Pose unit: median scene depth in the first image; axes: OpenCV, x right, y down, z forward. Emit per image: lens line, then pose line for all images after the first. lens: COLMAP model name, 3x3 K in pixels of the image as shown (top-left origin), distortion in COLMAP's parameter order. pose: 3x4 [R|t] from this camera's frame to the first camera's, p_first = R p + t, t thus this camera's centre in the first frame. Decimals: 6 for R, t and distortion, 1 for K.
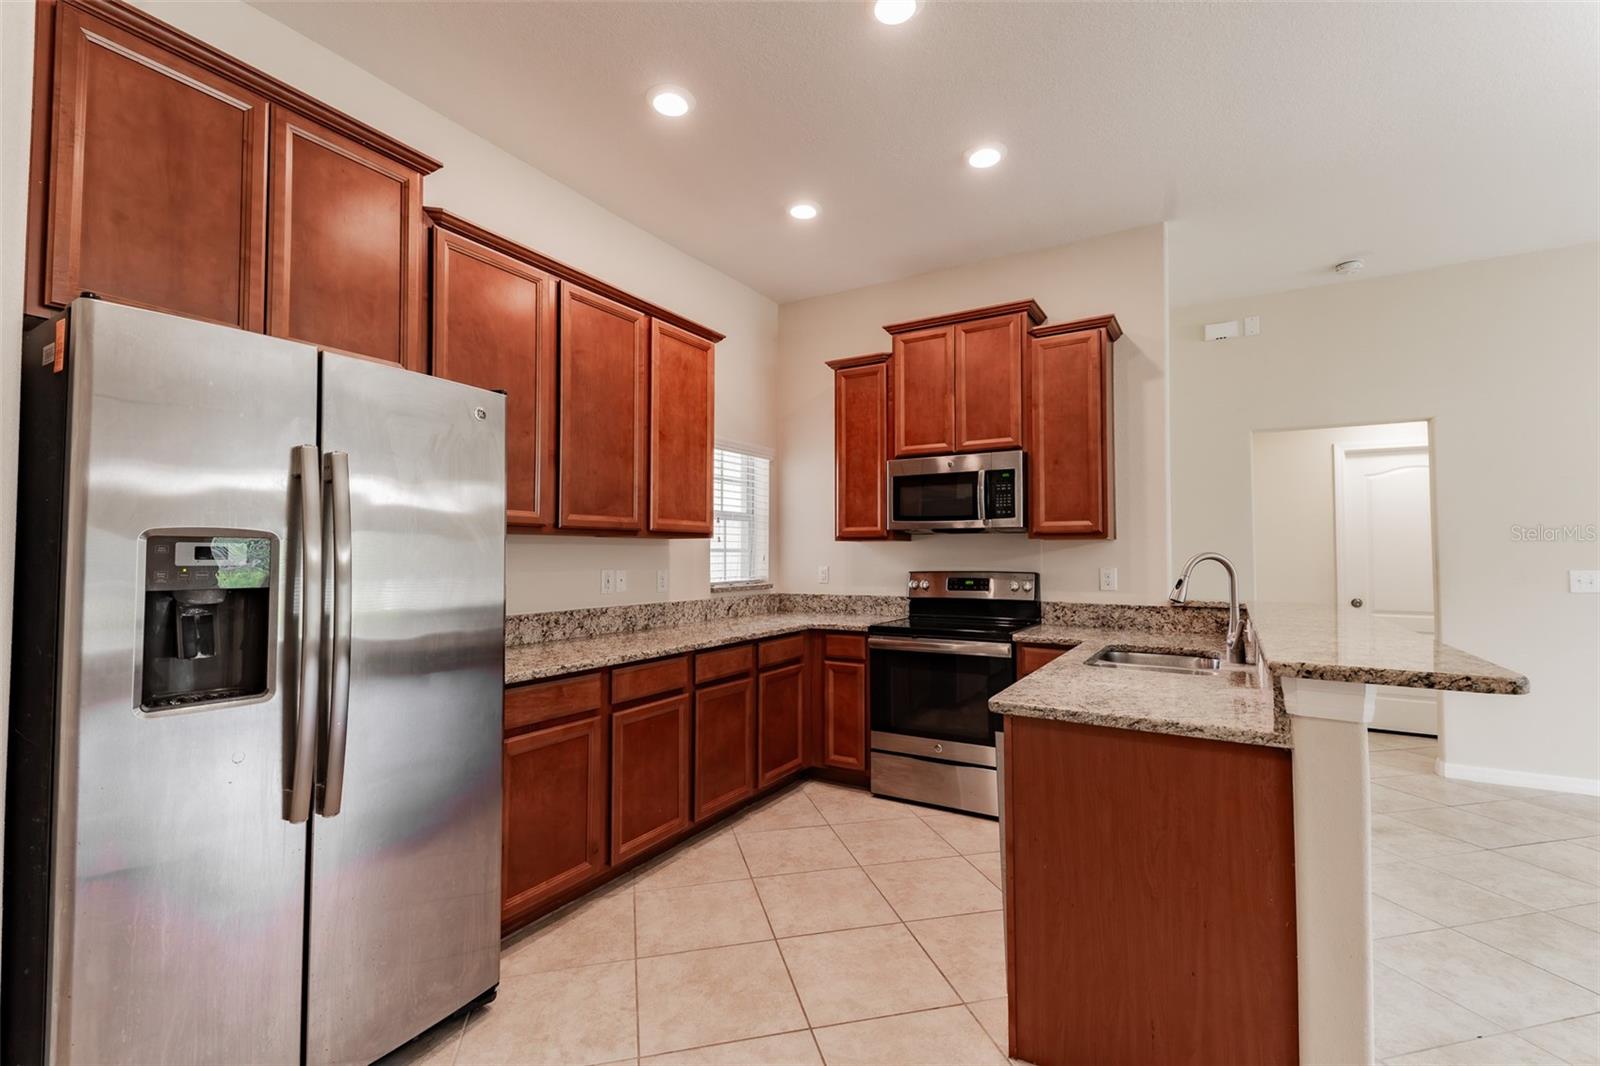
lens RADIAL K [[702.9, 0, 796.0], [0, 702.9, 531.4], [0, 0, 1]] dist [0.046436, -0.022071]
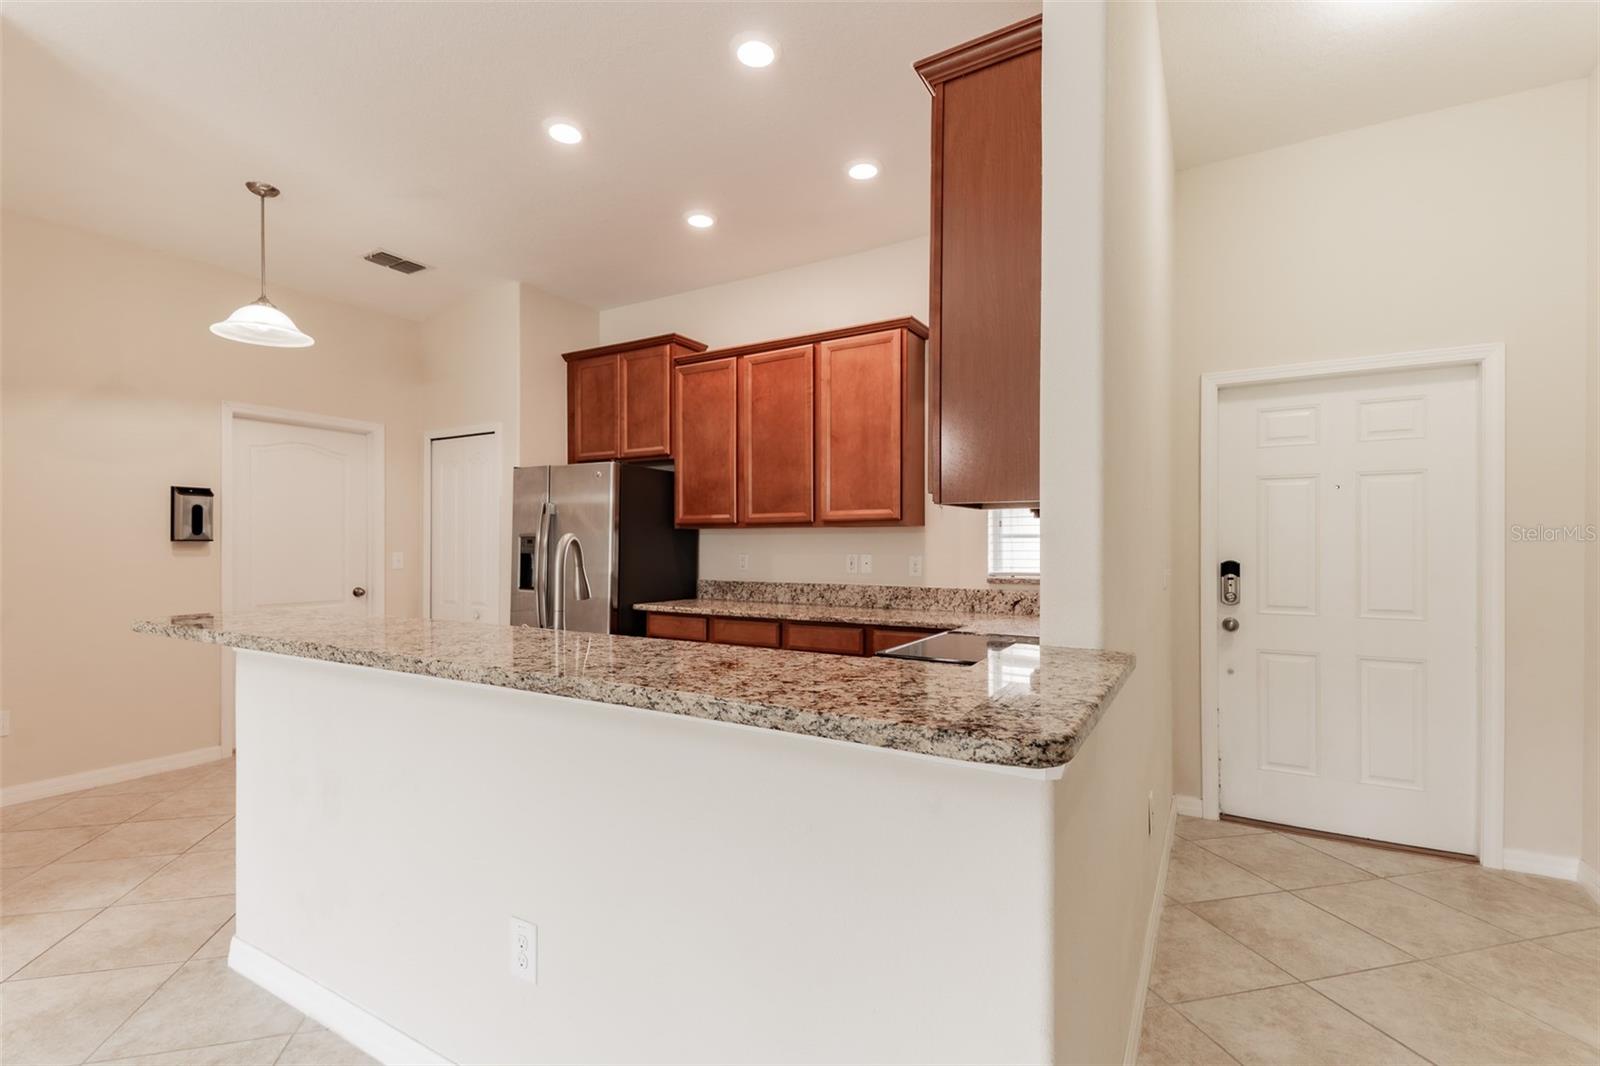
lens RADIAL K [[717.3, 0, 786.5], [0, 717.3, 544.1], [0, 0, 1]] dist [0.036410, -0.000474]
pose [[-0.002780, 0.000309, -0.999996, 0.919462], [0.035340, 0.999375, 0.000211, 0.031652], [0.999371, -0.035340, -0.002789, 0.848390]]
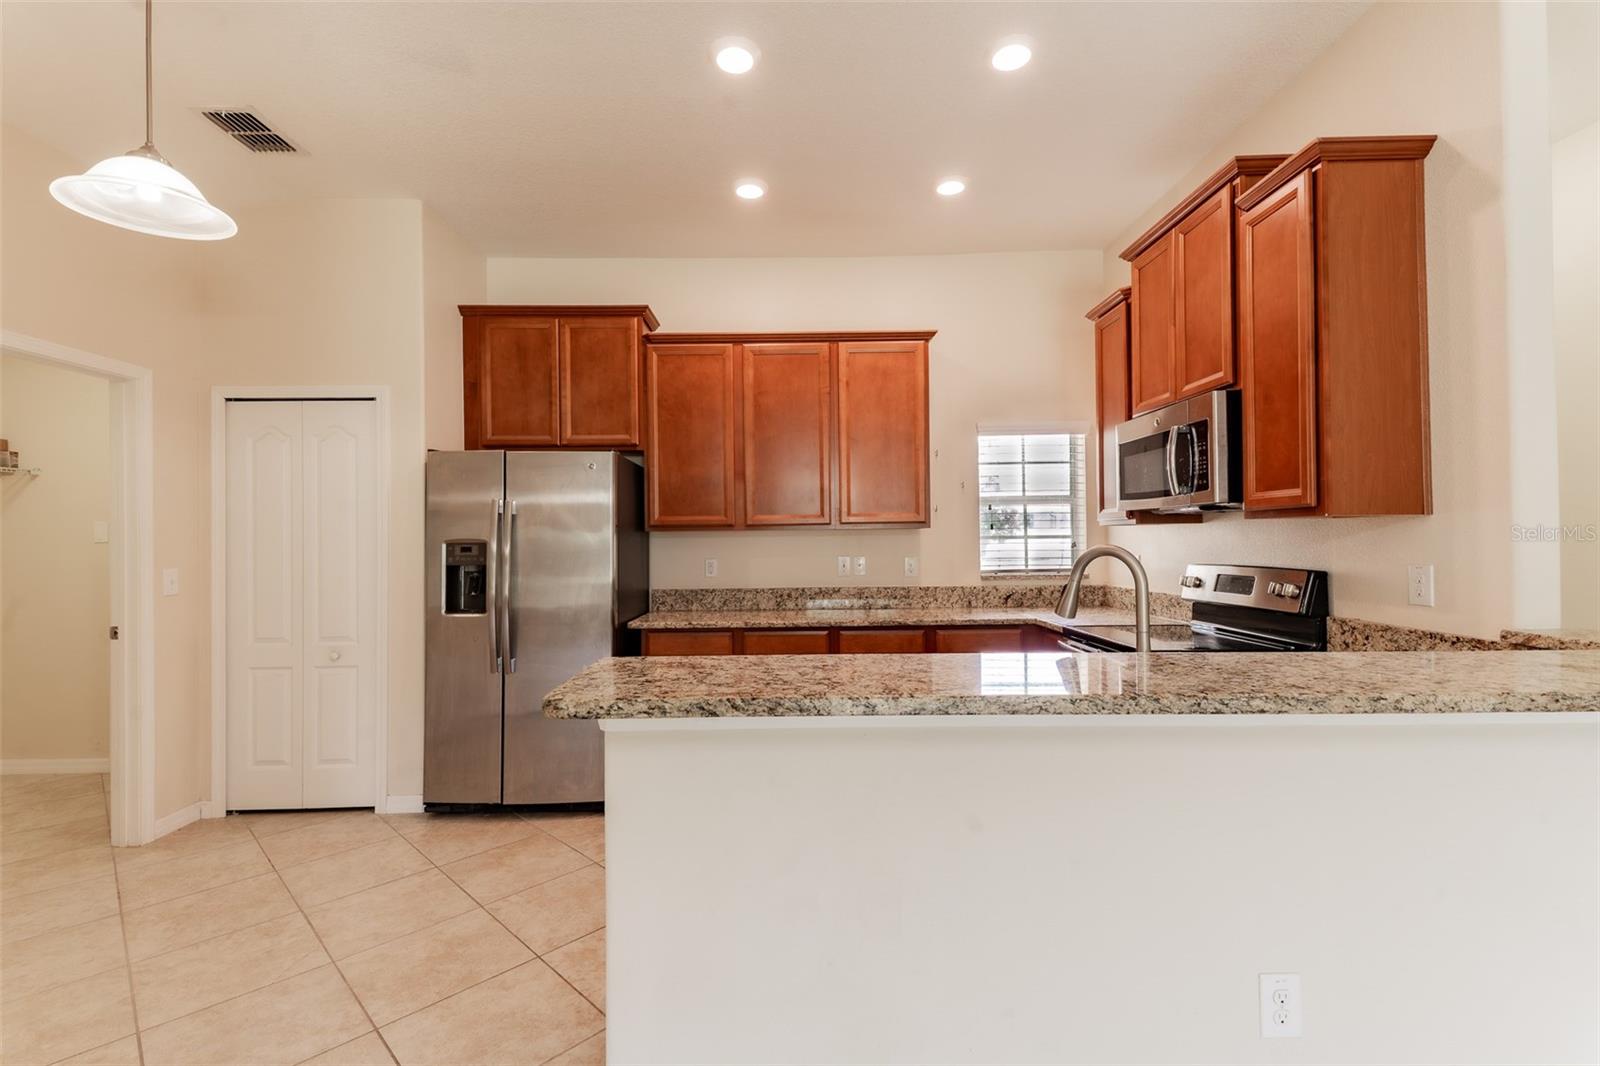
lens RADIAL K [[702.9, 0, 796.0], [0, 702.9, 531.4], [0, 0, 1]] dist [0.046436, -0.022071]
pose [[0.518320, -0.016434, -0.855029, 0.688713], [0.041345, 0.999128, 0.005860, 0.000990], [0.854187, -0.038388, 0.518547, 0.290290]]
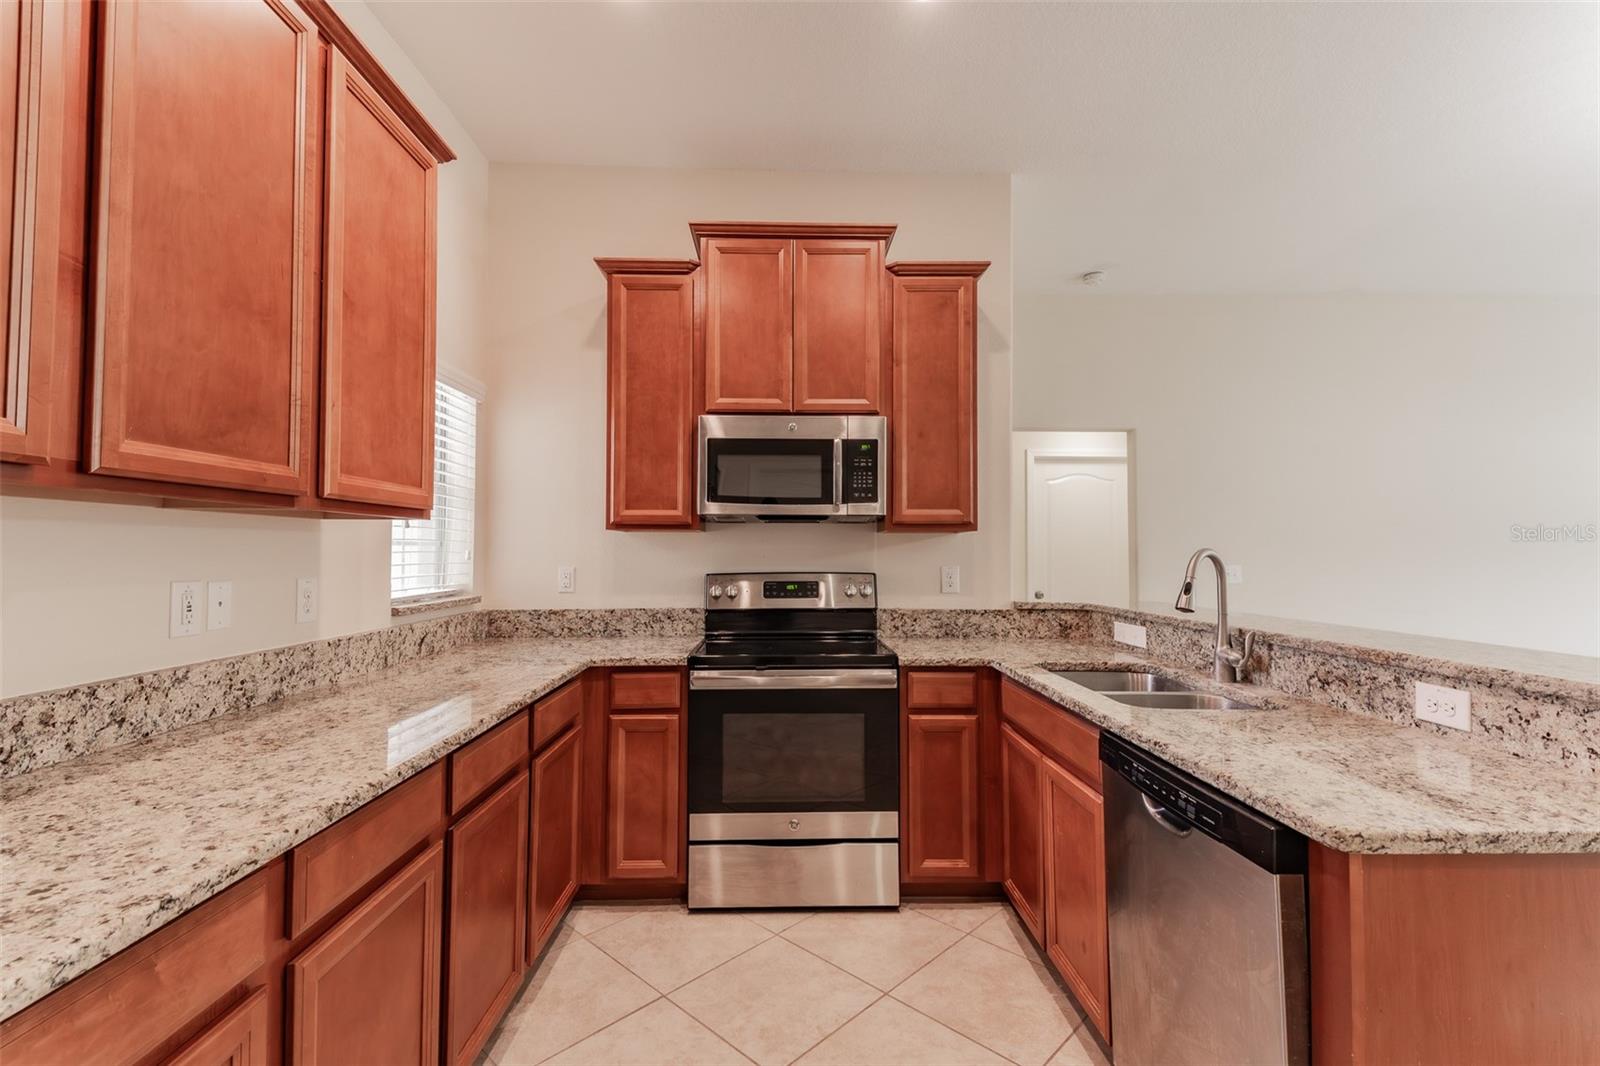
lens RADIAL K [[713.4, 0, 796.1], [0, 713.4, 530.8], [0, 0, 1]] dist [0.046978, -0.022772]
pose [[0.846864, 0.017725, 0.531514, -0.177420], [-0.020304, 0.999793, -0.000991, 0.013738], [-0.531422, -0.009953, 0.847049, 0.381977]]
